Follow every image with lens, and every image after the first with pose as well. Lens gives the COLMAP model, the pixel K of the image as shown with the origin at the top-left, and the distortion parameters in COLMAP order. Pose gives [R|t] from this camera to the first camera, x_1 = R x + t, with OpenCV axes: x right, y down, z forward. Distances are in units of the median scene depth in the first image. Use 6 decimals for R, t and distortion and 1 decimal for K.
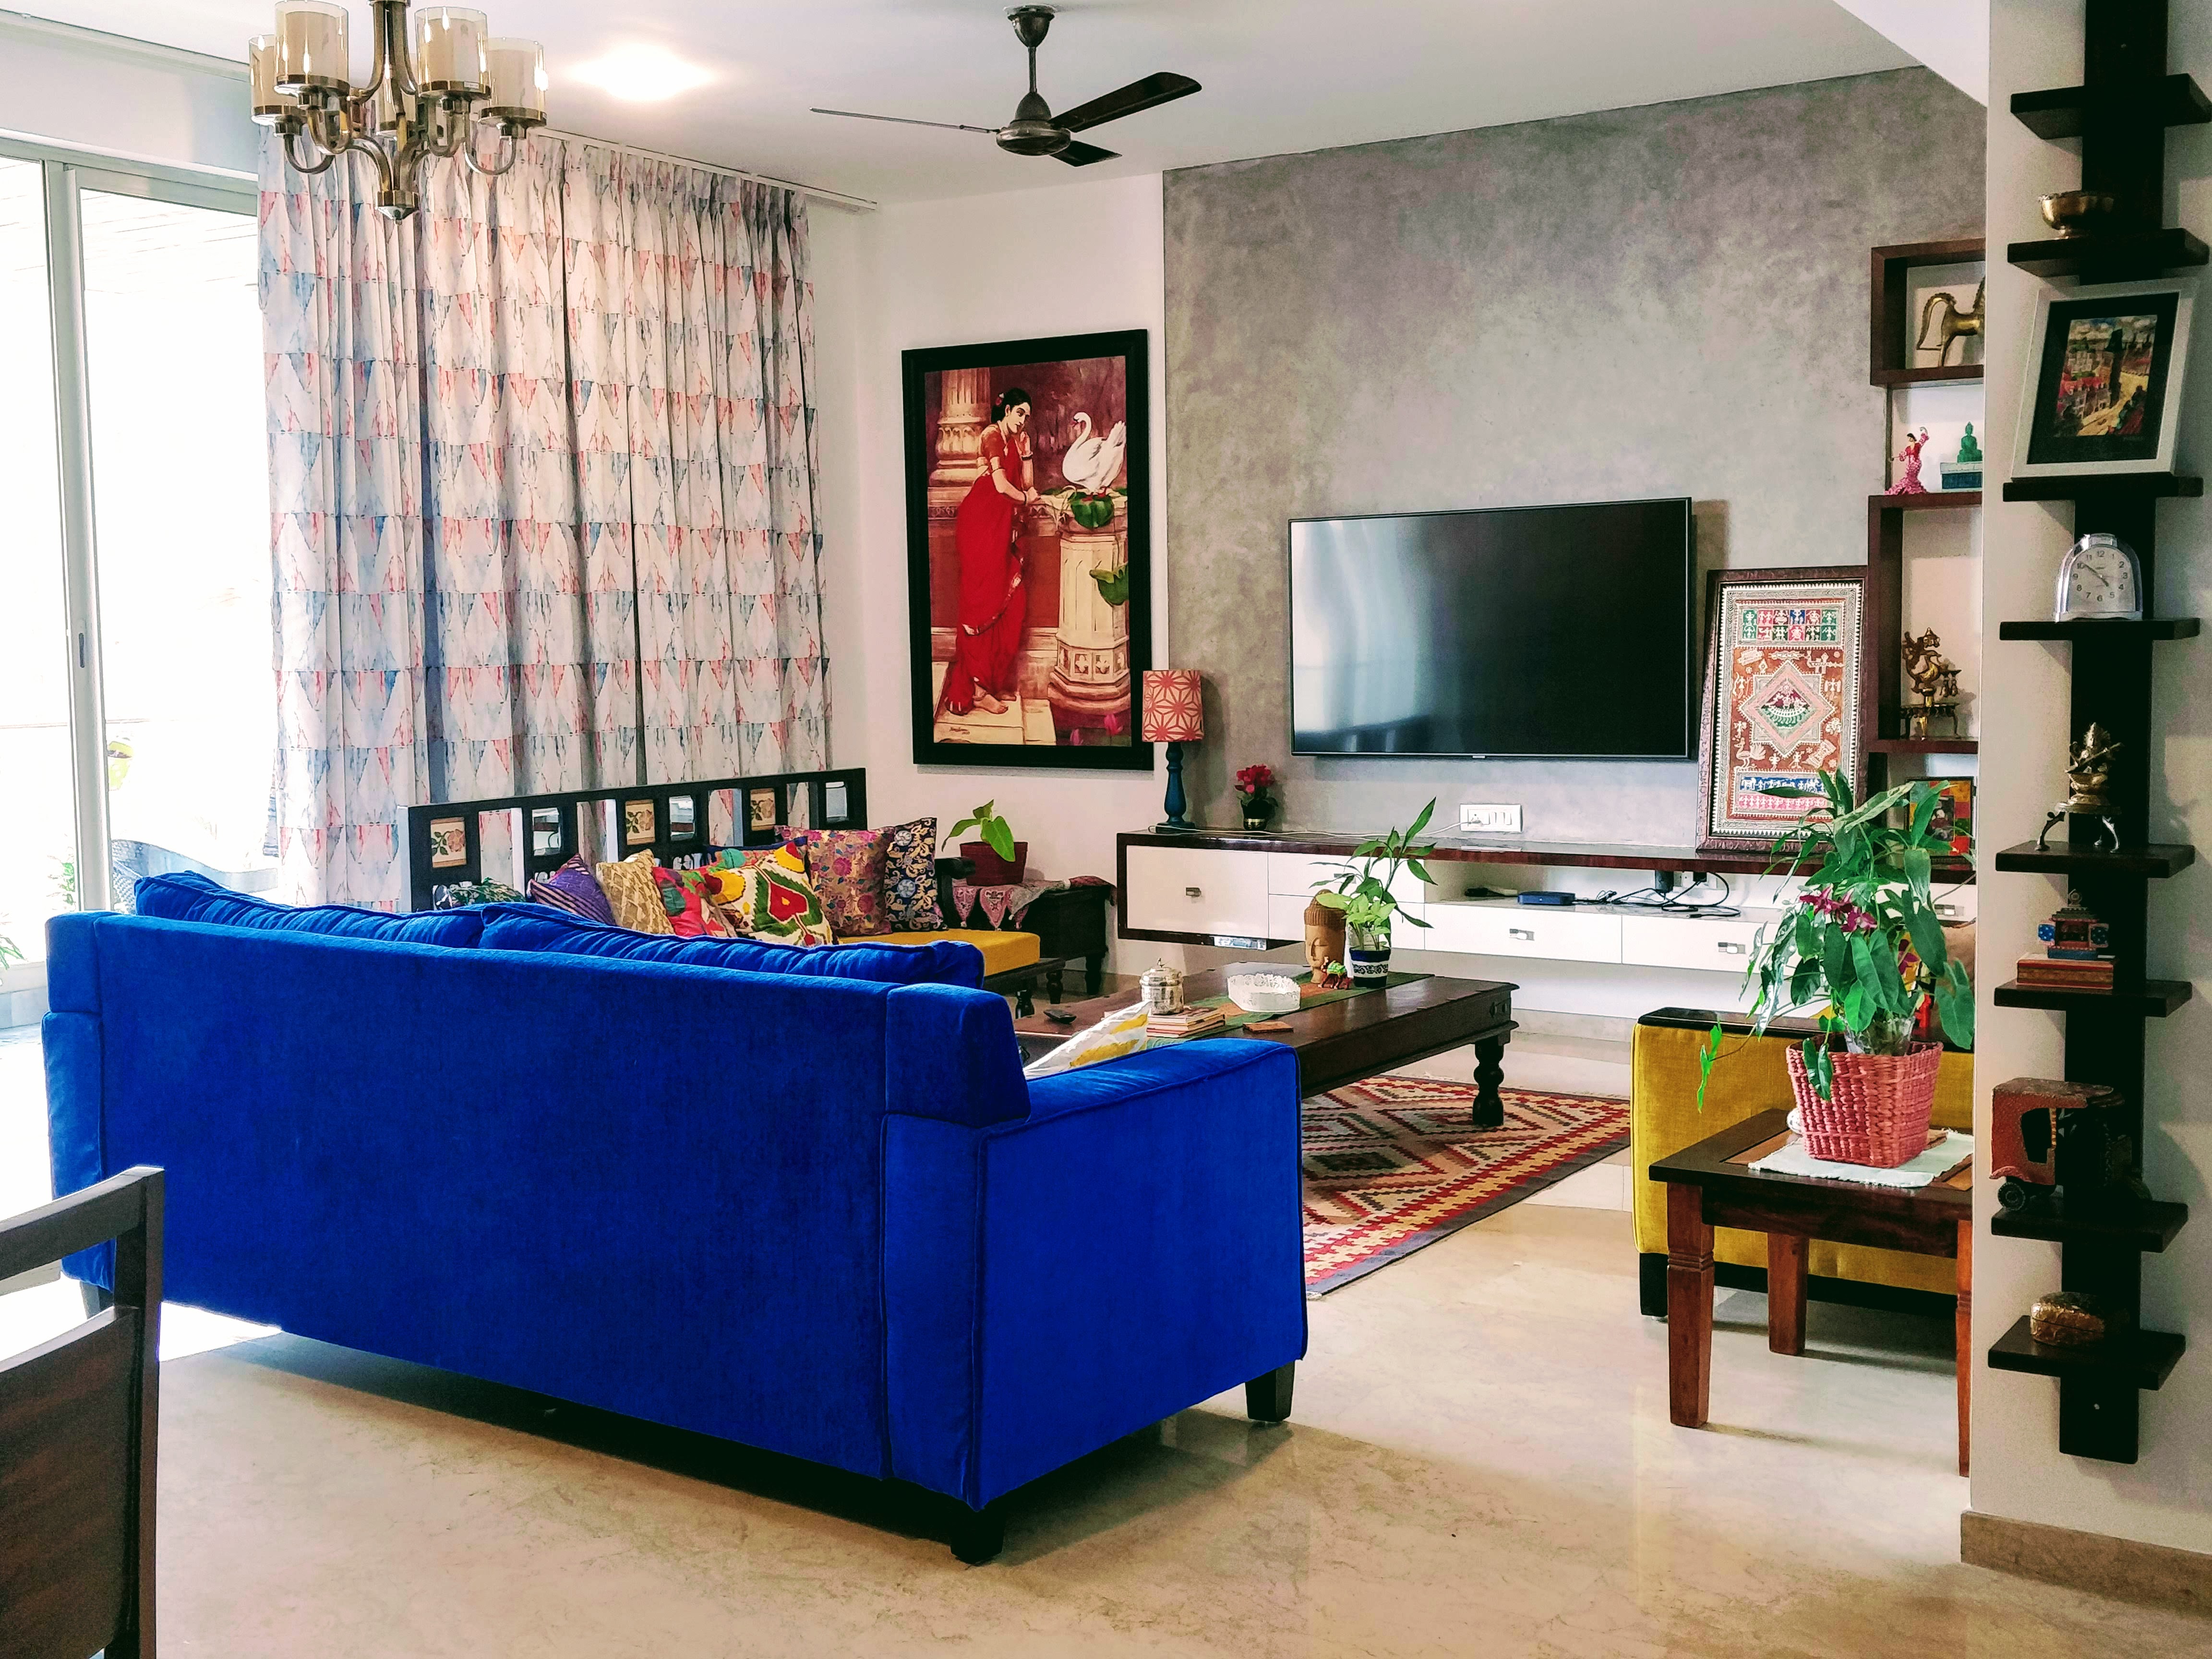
lens RADIAL K [[2416.9, 0, 1106.0], [0, 2416.9, 829.5], [0, 0, 1]] dist [0.304099, -1.216696]
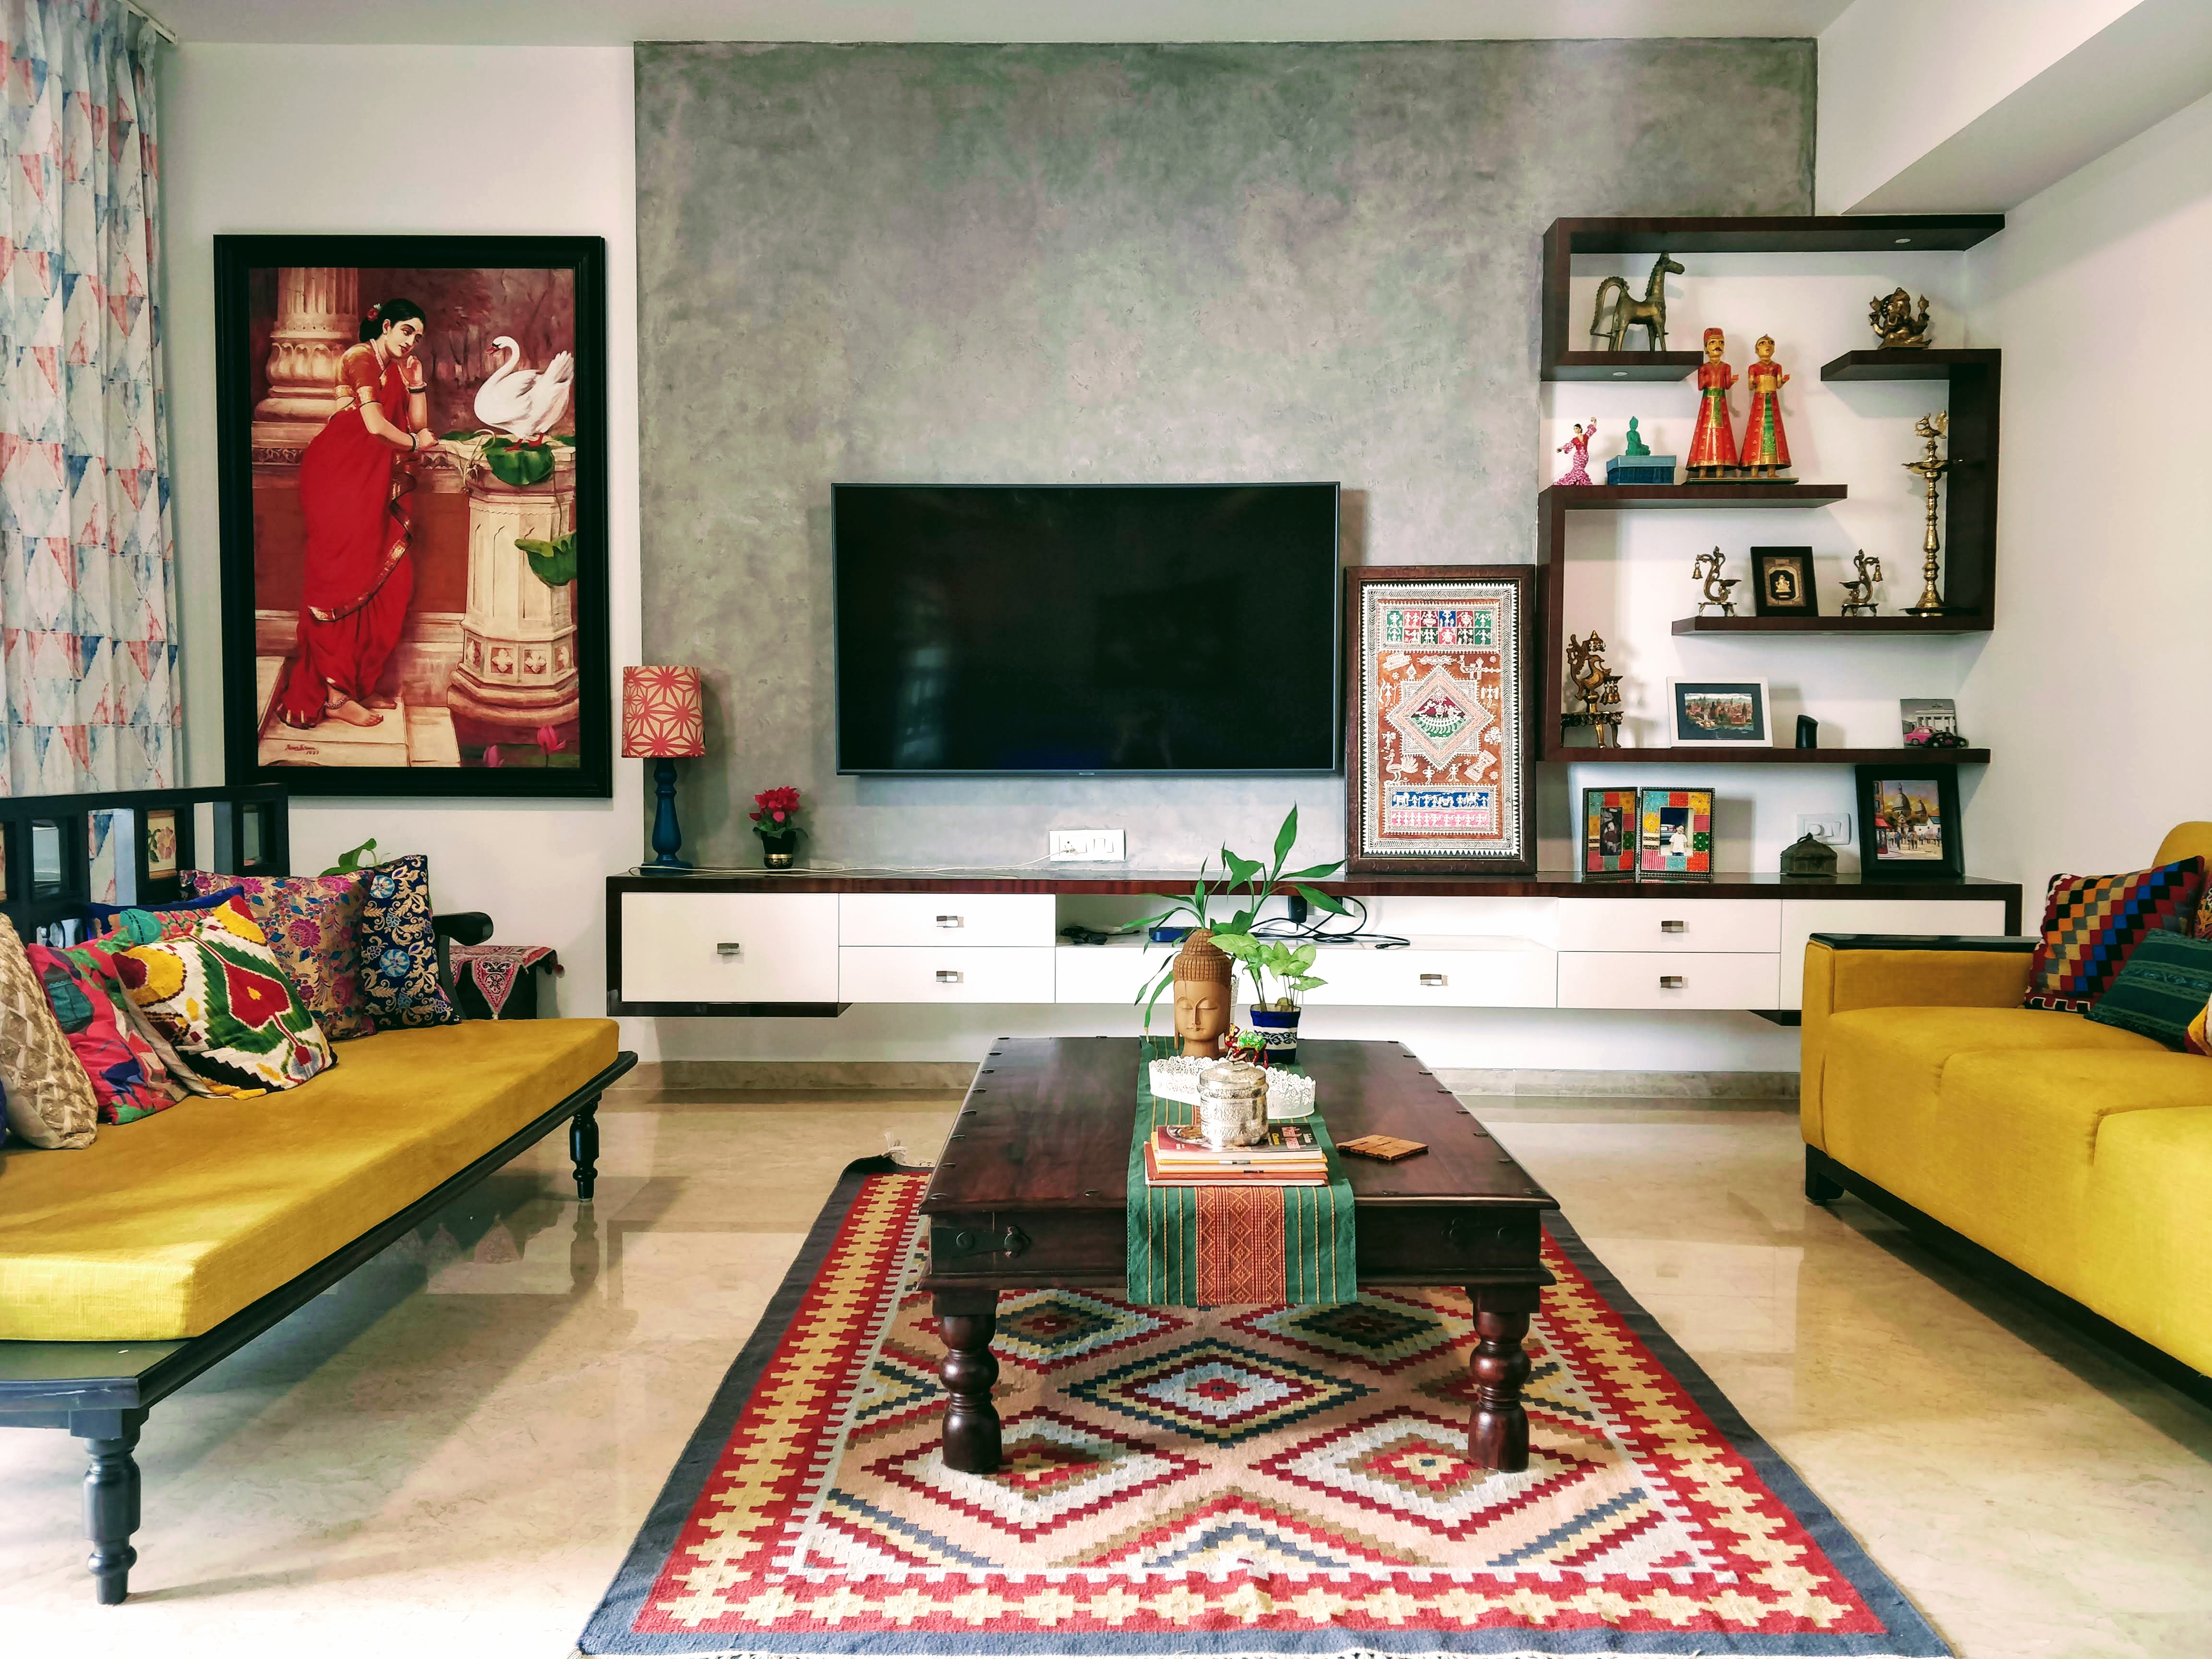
lens RADIAL K [[1784.5, 0, 1106.0], [0, 1784.5, 829.5], [0, 0, 1]] dist [0.031389, -0.046273]
pose [[0.839042, -0.009946, 0.543975, -0.179421], [0.028762, 0.999246, -0.026092, 0.006239], [-0.543306, 0.037538, 0.838695, 0.473662]]
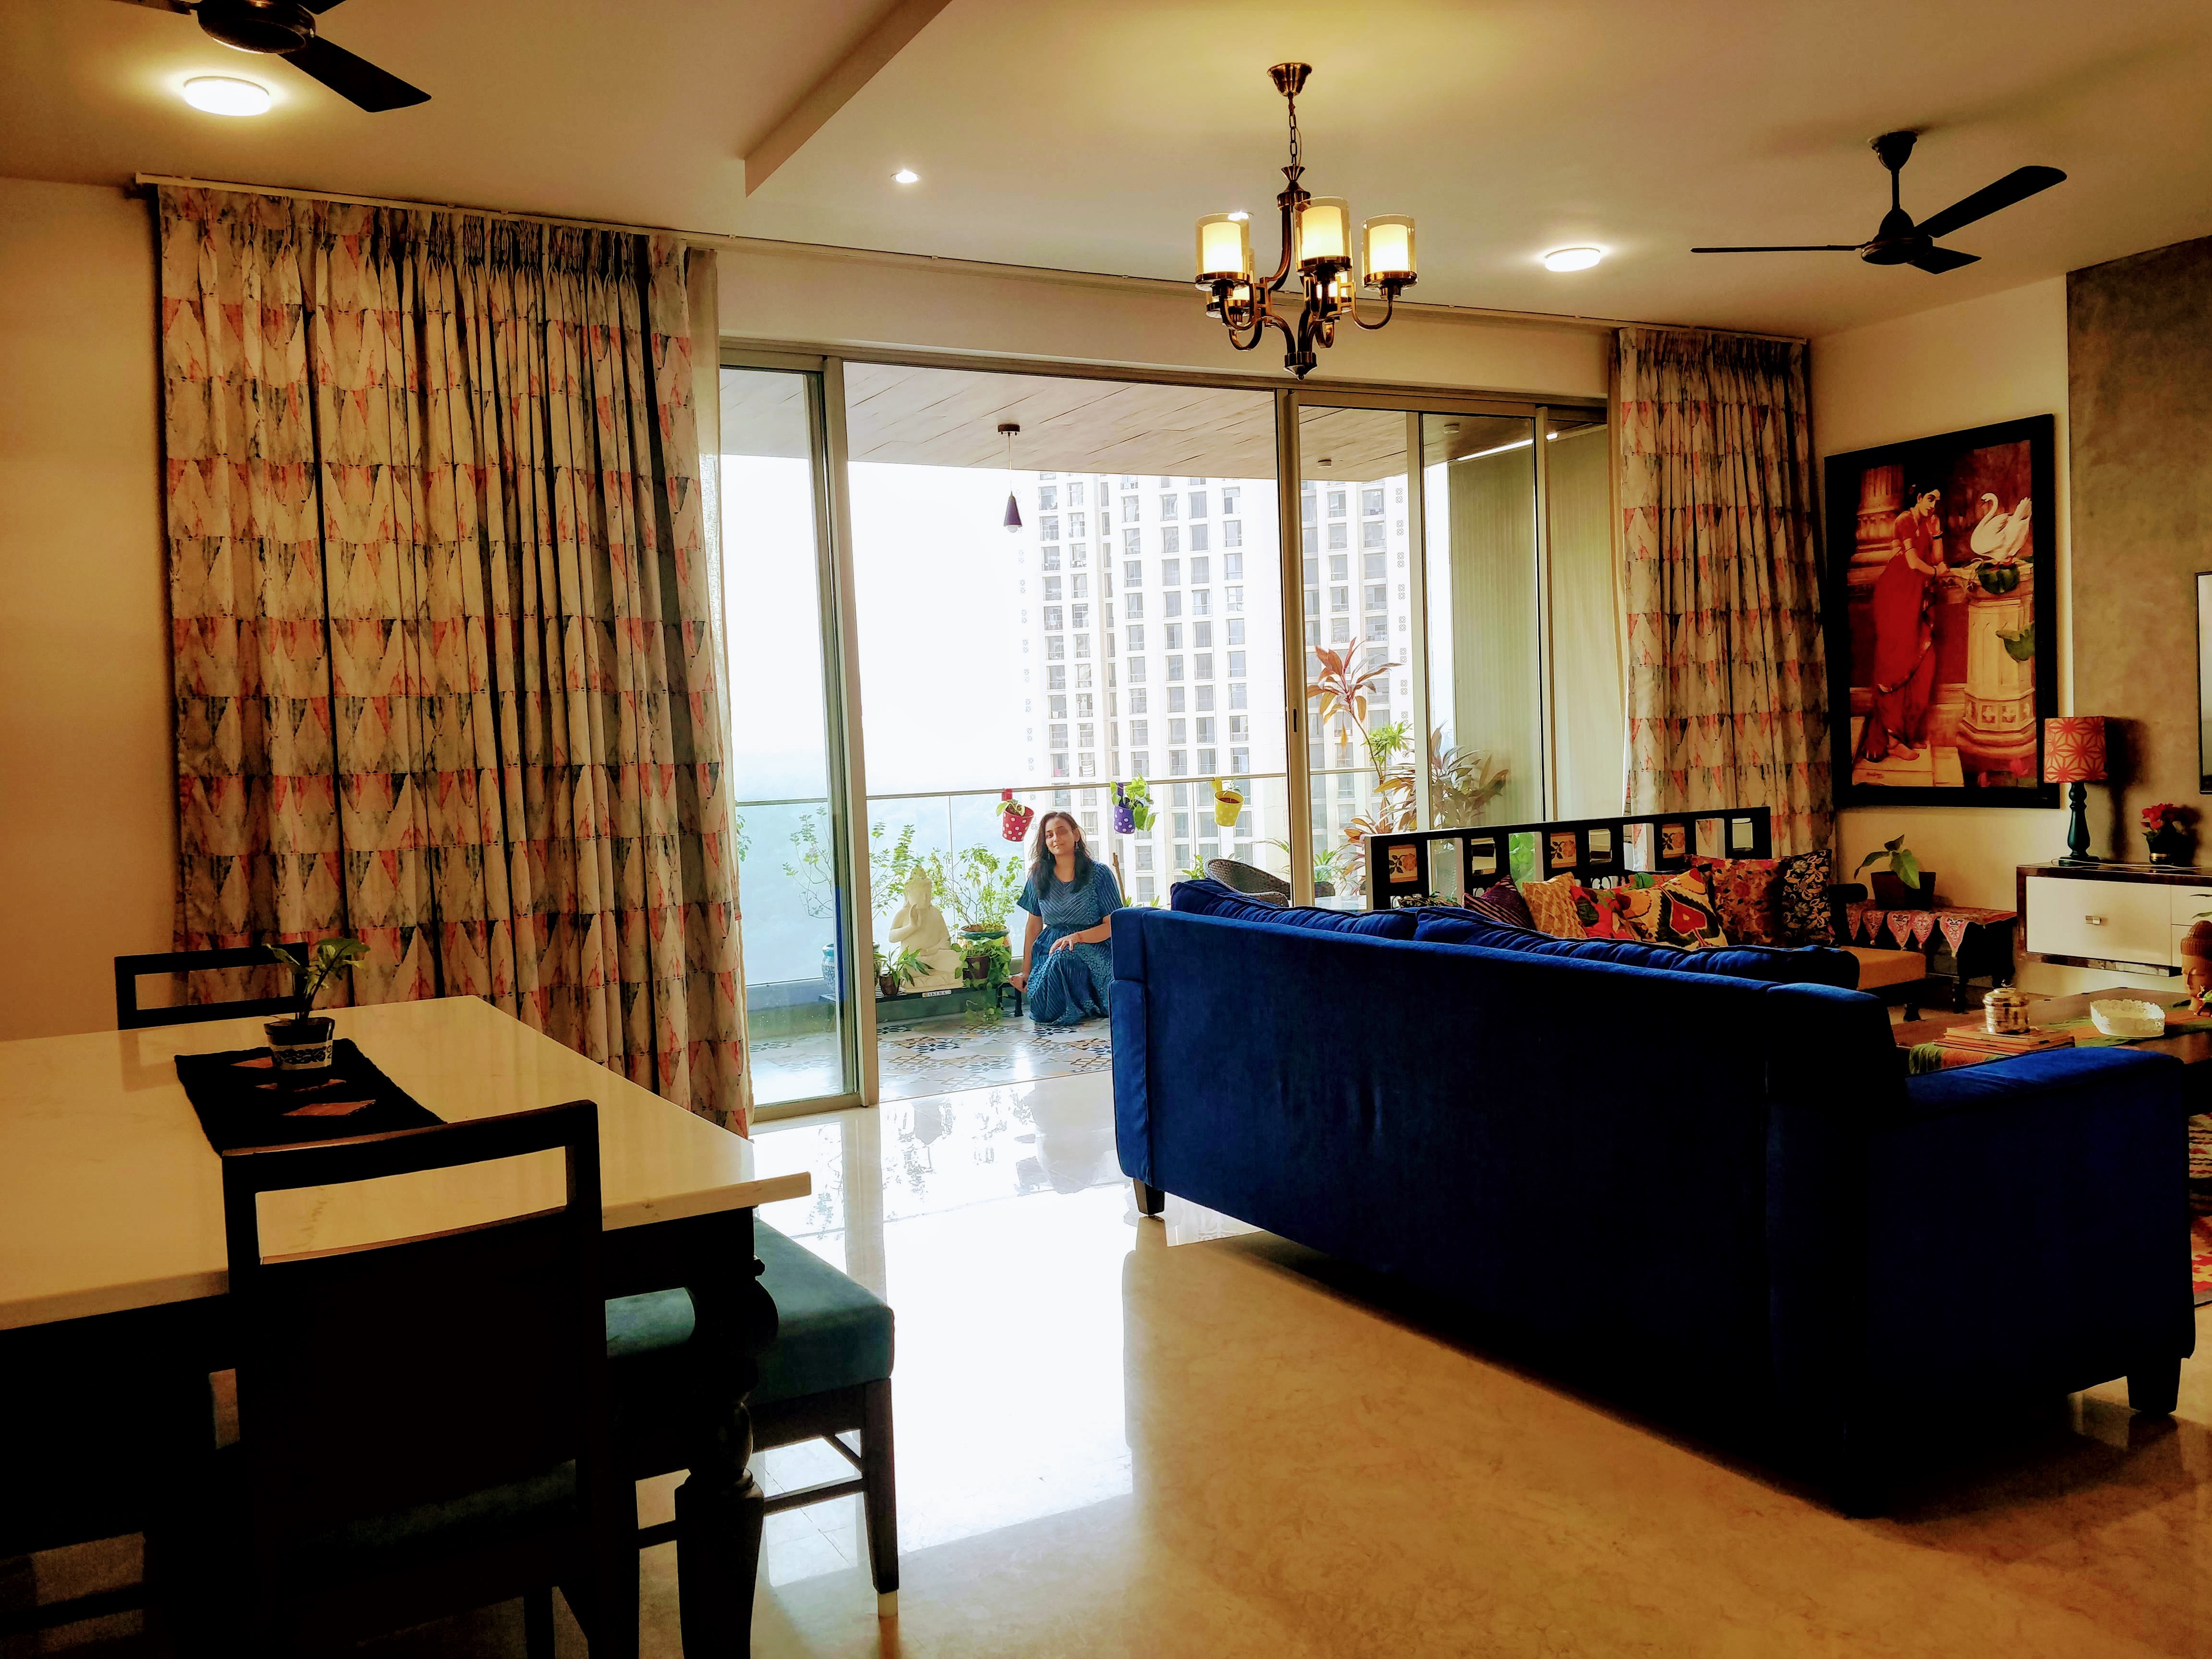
lens RADIAL K [[1784.5, 0, 1106.0], [0, 1784.5, 829.5], [0, 0, 1]] dist [0.031389, -0.046273]
pose [[0.870884, 0.003353, -0.491477, 0.047881], [-0.012012, 0.999823, -0.014463, 0.002260], [0.491342, 0.018499, 0.870770, 0.084292]]
